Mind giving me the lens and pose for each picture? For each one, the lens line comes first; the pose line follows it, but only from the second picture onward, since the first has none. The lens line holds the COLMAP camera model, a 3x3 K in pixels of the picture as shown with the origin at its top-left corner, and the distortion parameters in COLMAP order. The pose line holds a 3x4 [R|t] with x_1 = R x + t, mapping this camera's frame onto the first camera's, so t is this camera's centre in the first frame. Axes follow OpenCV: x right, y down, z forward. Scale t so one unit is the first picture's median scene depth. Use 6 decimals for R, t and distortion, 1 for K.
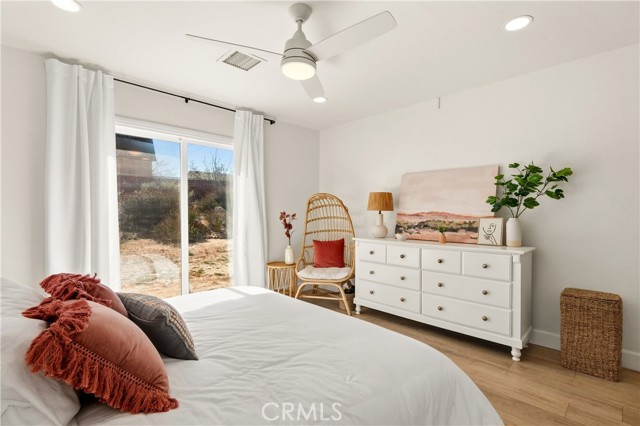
lens RADIAL K [[298.8, 0, 321.5], [0, 298.8, 215.1], [0, 0, 1]] dist [0.012614, -0.001109]
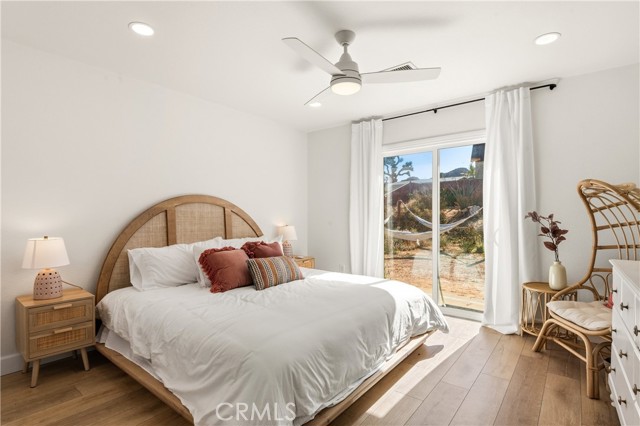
lens RADIAL K [[315.1, 0, 321.5], [0, 315.1, 214.1], [0, 0, 1]] dist [-0.001135, -0.000058]
pose [[0.111995, 0.004745, -0.993697, 0.619192], [-0.004216, 0.999982, 0.004300, -0.008119], [0.993700, 0.003708, 0.112013, 0.440930]]
